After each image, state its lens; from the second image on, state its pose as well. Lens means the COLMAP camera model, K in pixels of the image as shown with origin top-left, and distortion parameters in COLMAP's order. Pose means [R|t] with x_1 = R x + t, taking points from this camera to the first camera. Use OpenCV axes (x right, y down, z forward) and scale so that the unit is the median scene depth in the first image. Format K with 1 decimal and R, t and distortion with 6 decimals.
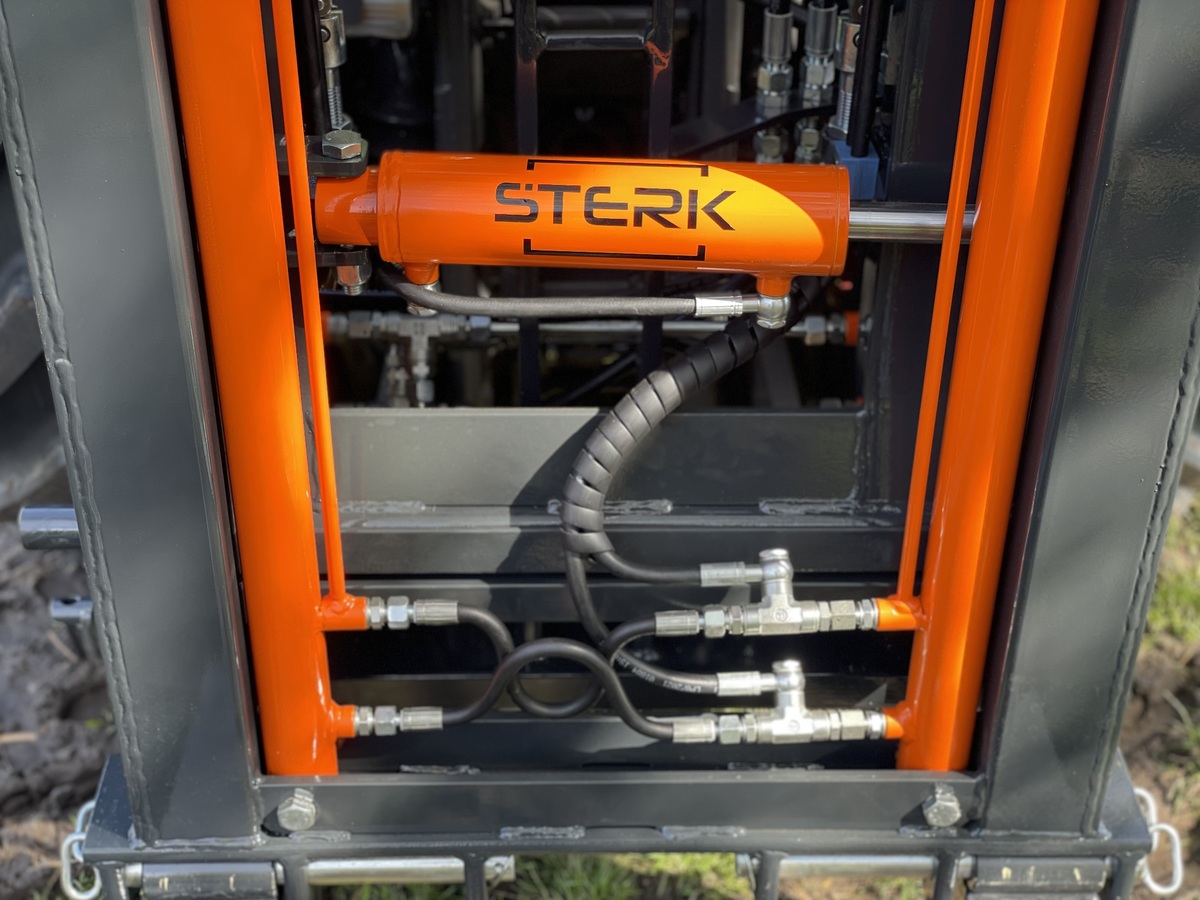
lens RADIAL K [[1752.1, 0, 600.0], [0, 1752.1, 450.0], [0, 0, 1]] dist [0.108257, -0.094265]
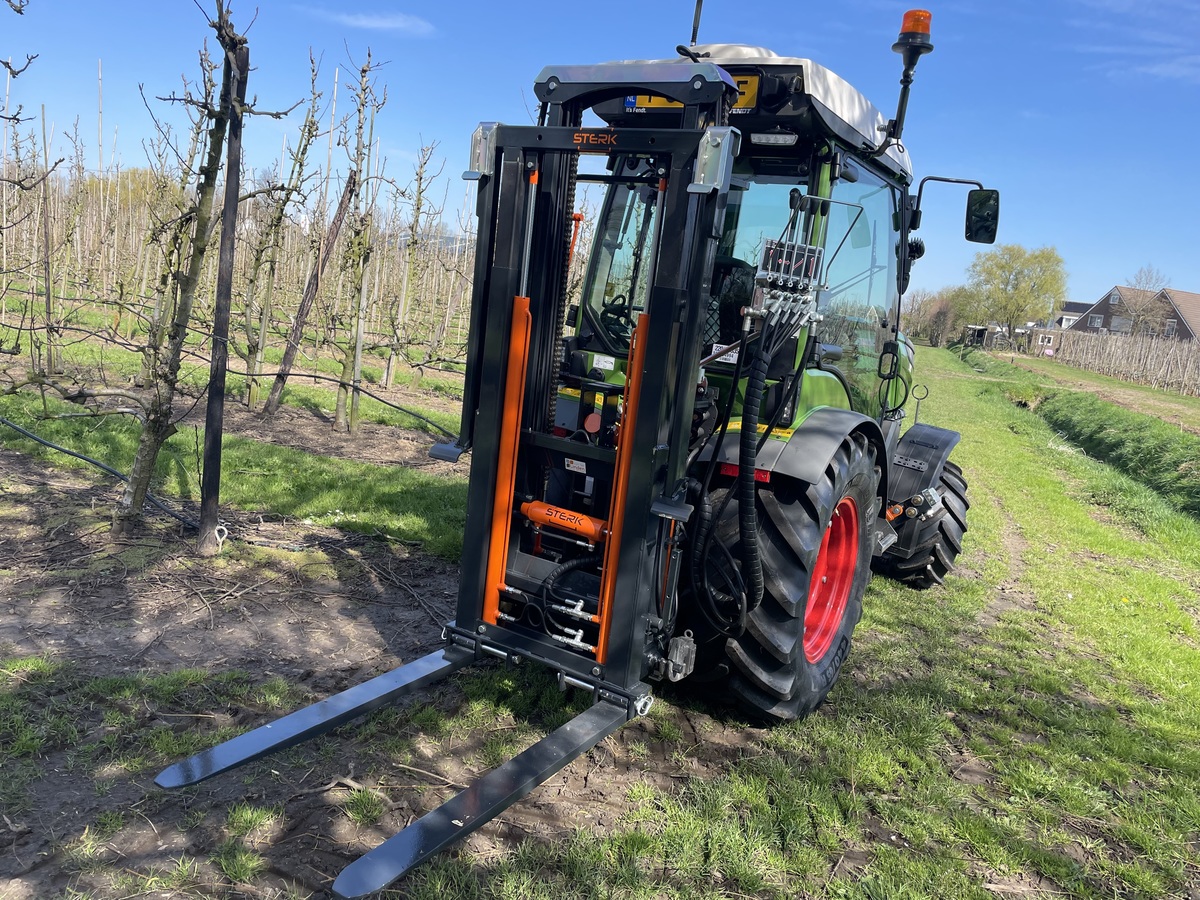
lens RADIAL K [[948.5, 0, 595.7], [0, 948.5, 469.7], [0, 0, 1]] dist [0.109761, -0.152185]
pose [[0.833964, 0.198557, -0.514859, 1.358196], [-0.394073, 0.867420, -0.303792, 0.506058], [0.386278, 0.456243, 0.801643, -1.173492]]
